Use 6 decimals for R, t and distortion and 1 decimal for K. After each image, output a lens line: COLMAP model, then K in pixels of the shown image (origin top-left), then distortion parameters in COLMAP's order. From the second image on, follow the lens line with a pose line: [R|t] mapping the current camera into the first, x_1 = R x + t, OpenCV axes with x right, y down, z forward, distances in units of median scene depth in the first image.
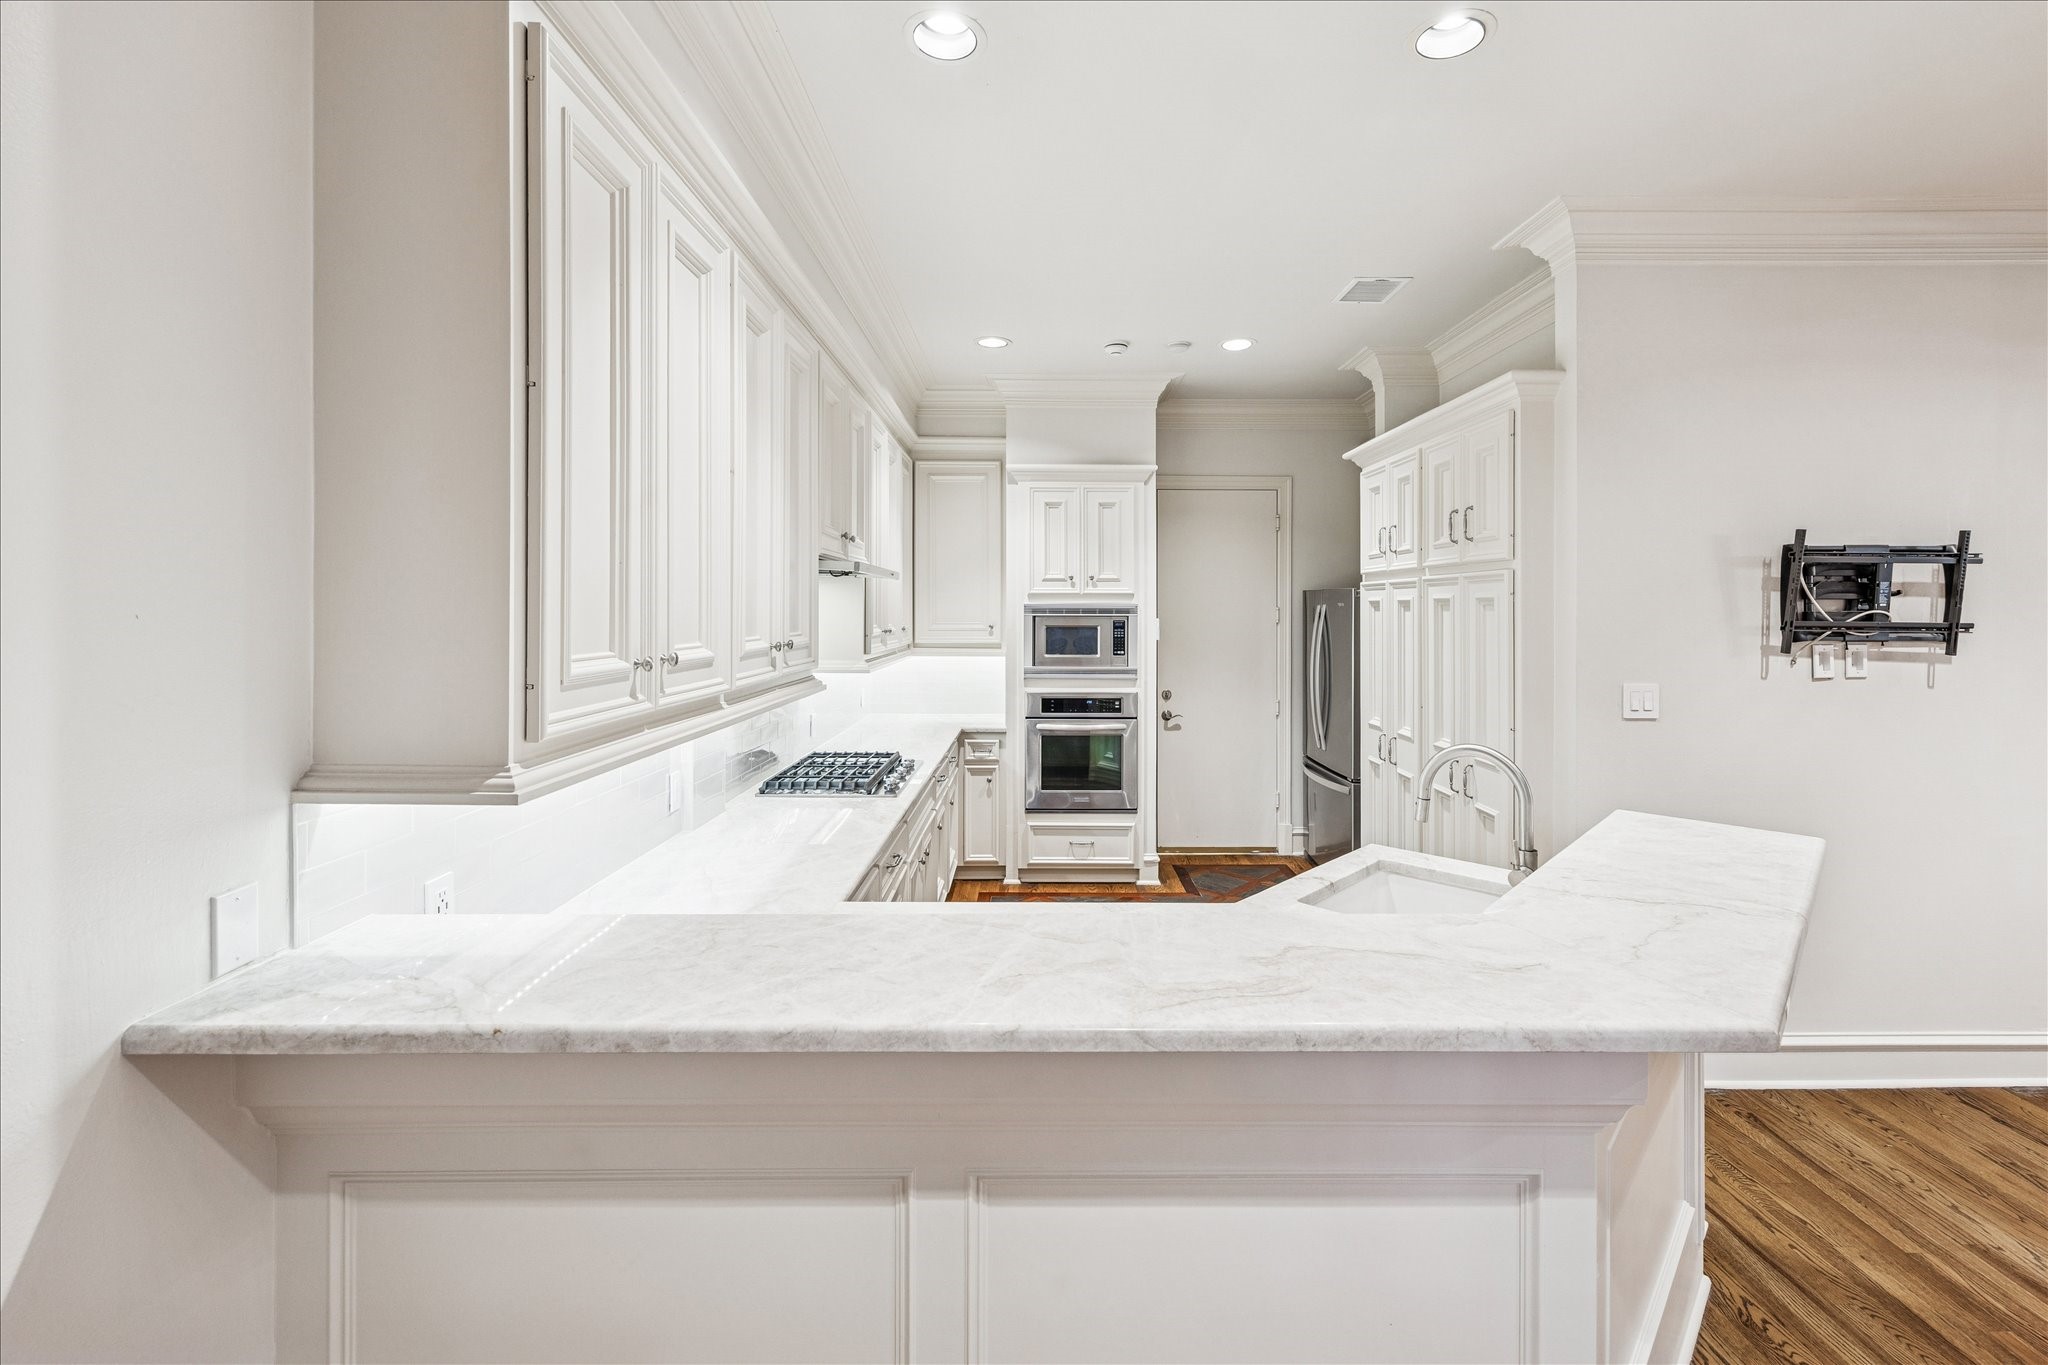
lens RADIAL K [[854.9, 0, 1035.9], [0, 854.9, 614.4], [0, 0, 1]] dist [-0.000679, -0.000186]
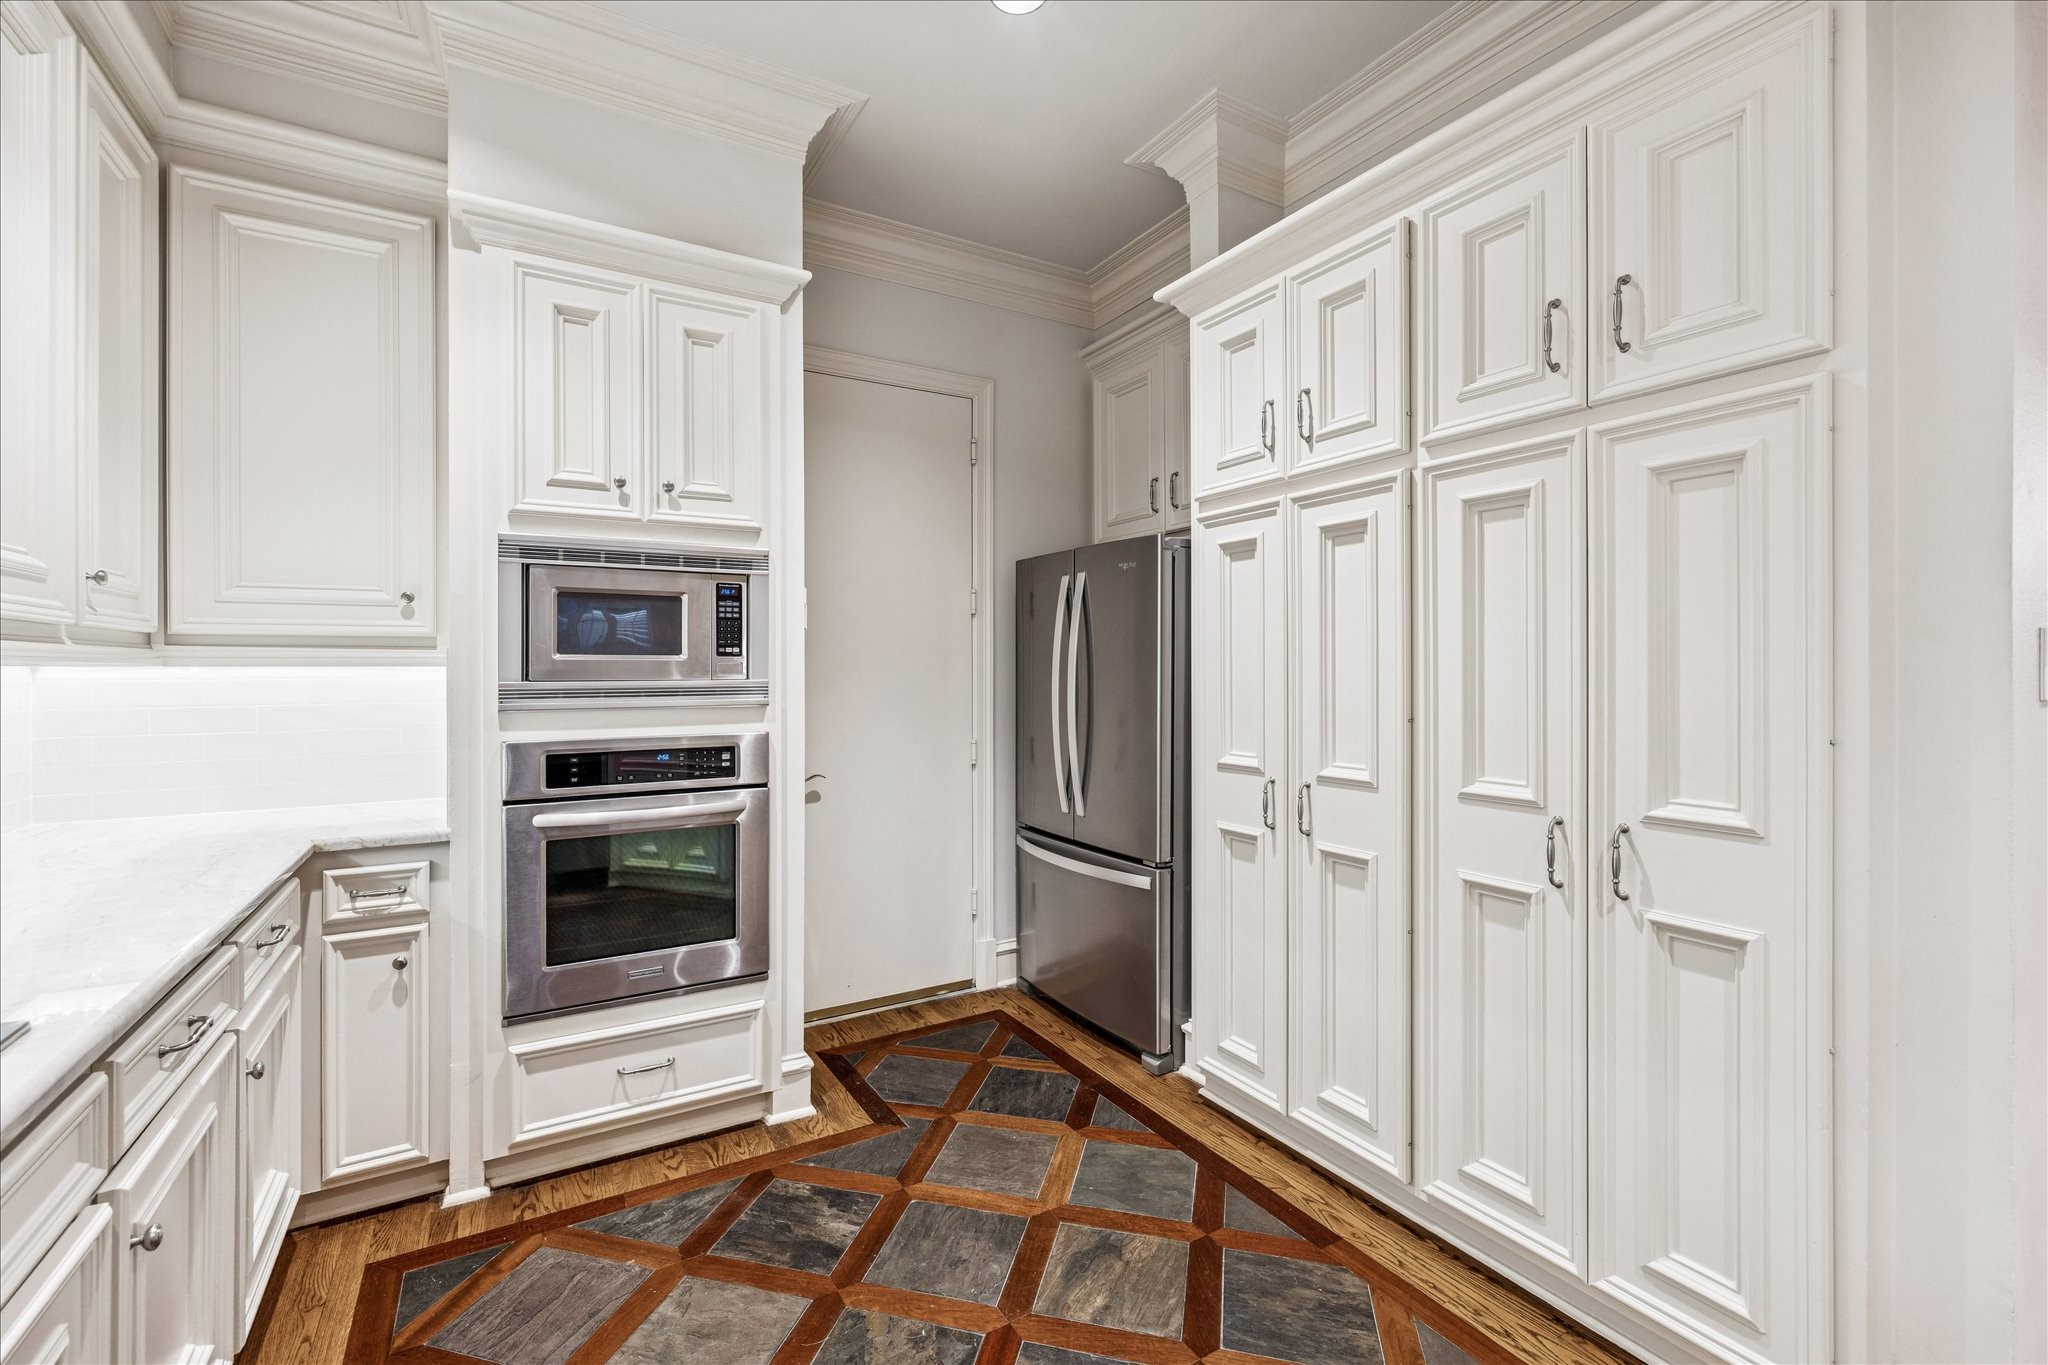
lens RADIAL K [[885.9, 0, 1024.2], [0, 885.9, 664.8], [0, 0, 1]] dist [-0.002952, -0.000026]
pose [[0.860580, -0.002346, 0.509311, -0.013001], [0.006024, 0.999966, -0.005572, 0.056220], [-0.509280, 0.007863, 0.860565, 0.487558]]
